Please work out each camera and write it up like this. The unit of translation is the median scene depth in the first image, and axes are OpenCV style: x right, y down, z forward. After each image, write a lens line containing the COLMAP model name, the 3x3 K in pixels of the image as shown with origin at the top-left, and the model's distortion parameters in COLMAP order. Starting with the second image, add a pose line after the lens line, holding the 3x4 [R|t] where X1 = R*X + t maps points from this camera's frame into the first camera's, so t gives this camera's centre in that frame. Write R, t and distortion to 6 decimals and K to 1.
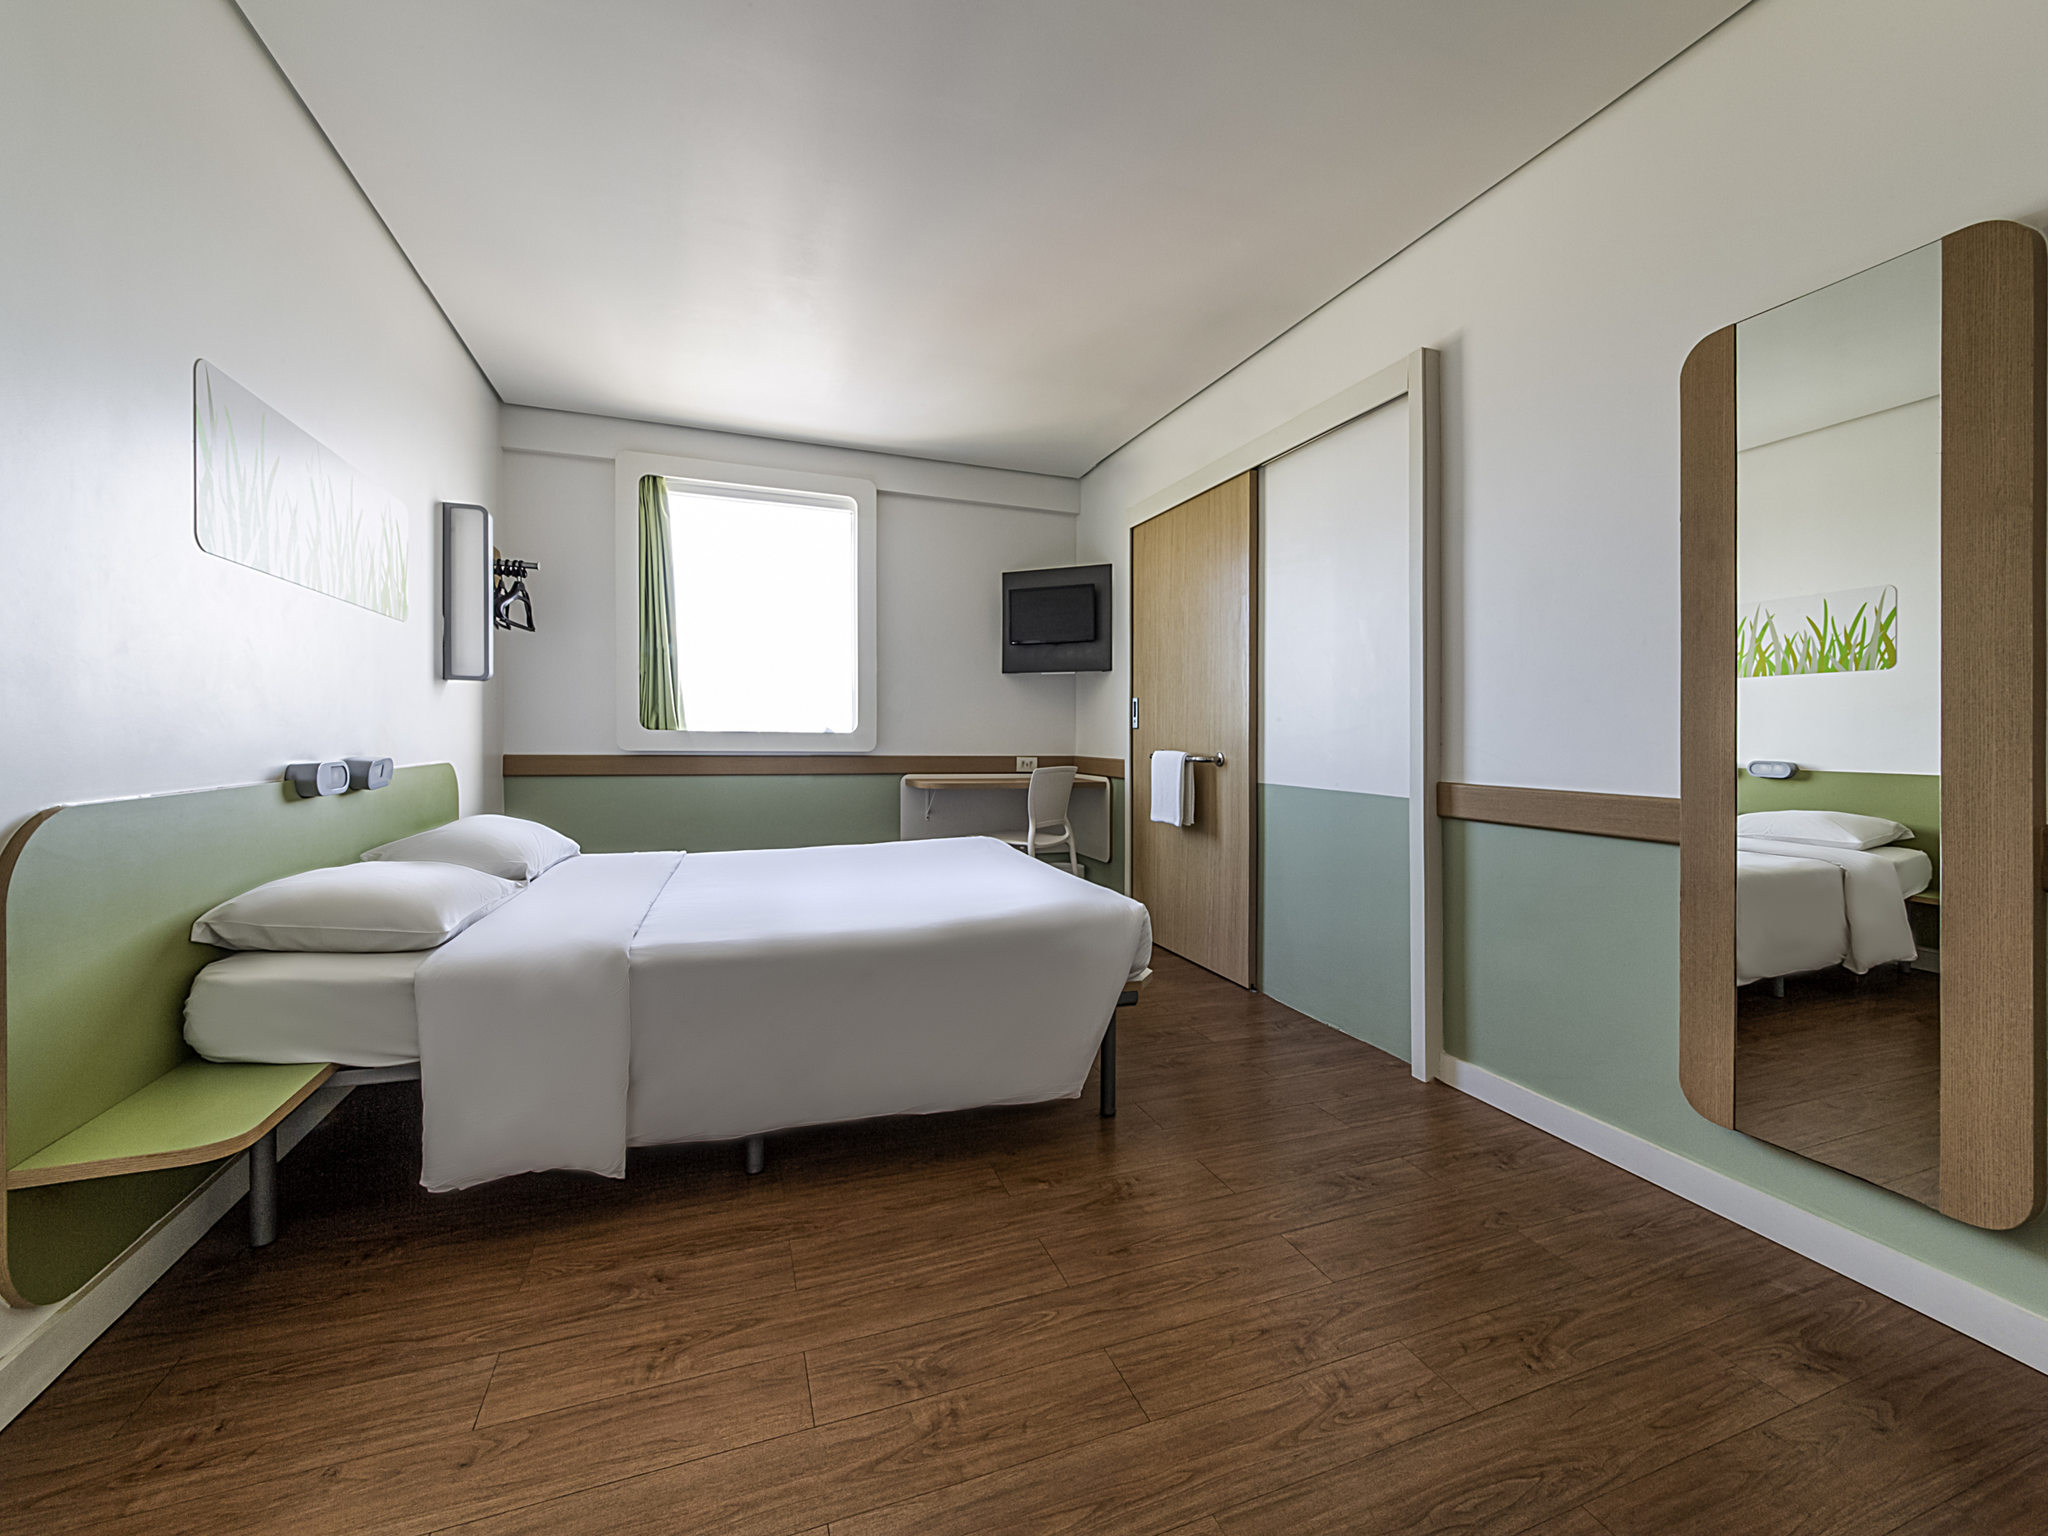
lens RADIAL K [[810.2, 0, 1016.5], [0, 810.2, 760.6], [0, 0, 1]] dist [-0.015407, 0.003667]
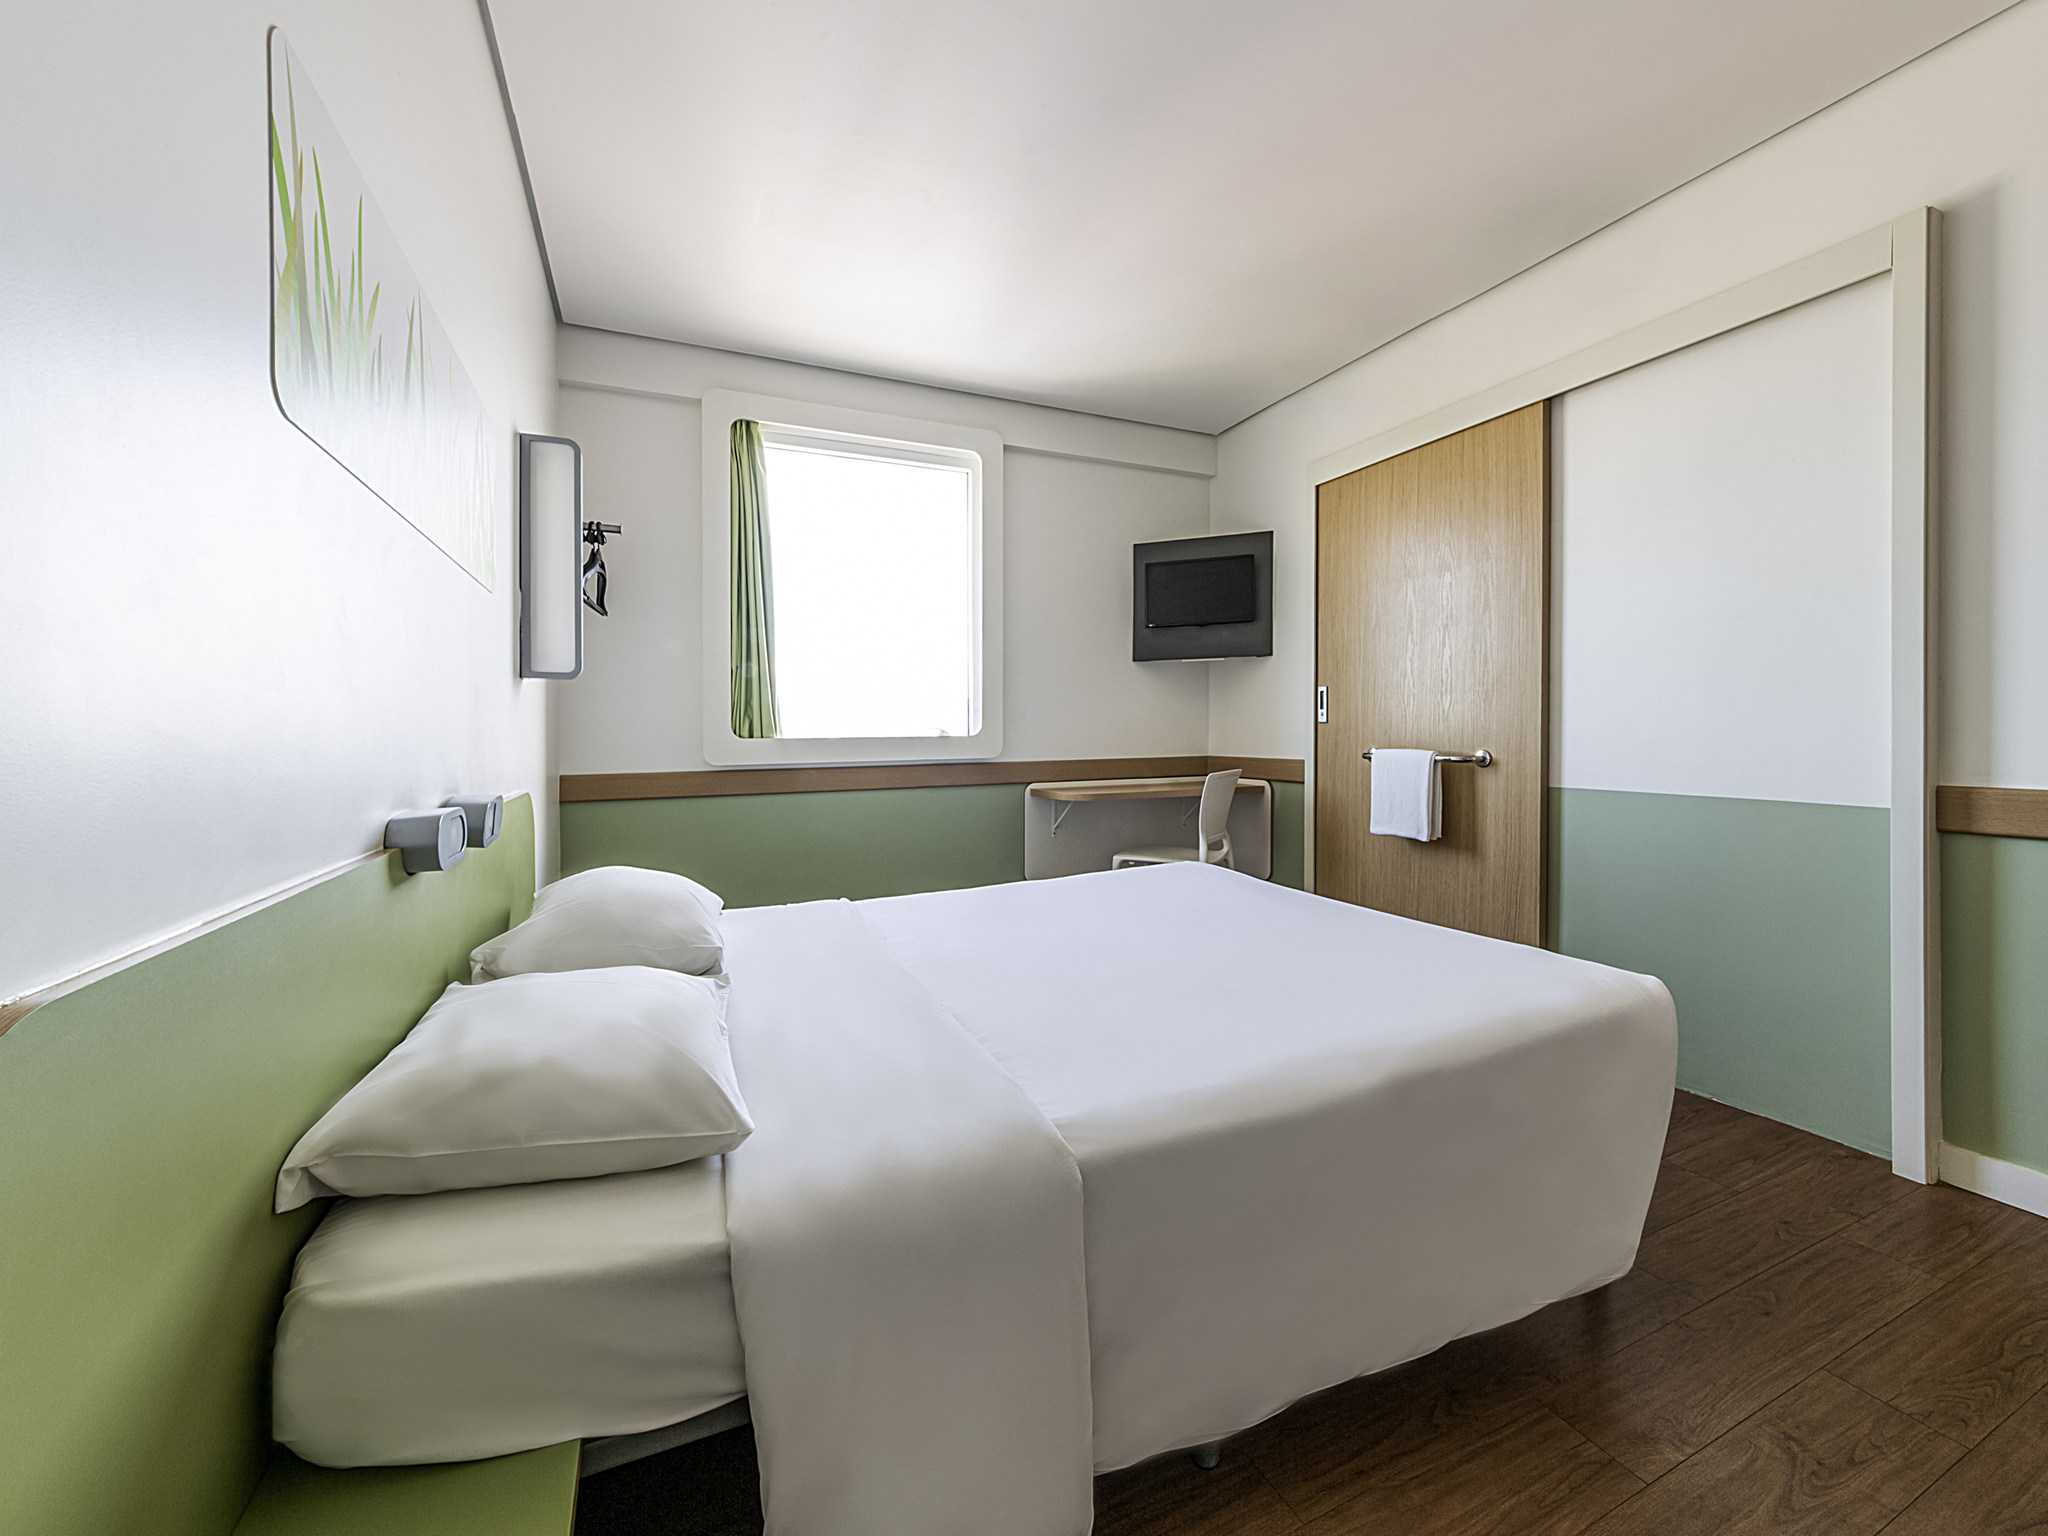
lens RADIAL K [[810.2, 0, 1020.2], [0, 810.2, 747.3], [0, 0, 1]] dist [-0.015407, 0.003667]
pose [[0.998019, -0.024688, 0.057869, -0.236359], [0.025280, 0.999635, -0.009531, -0.015348], [-0.057613, 0.010975, 0.998279, 0.190678]]
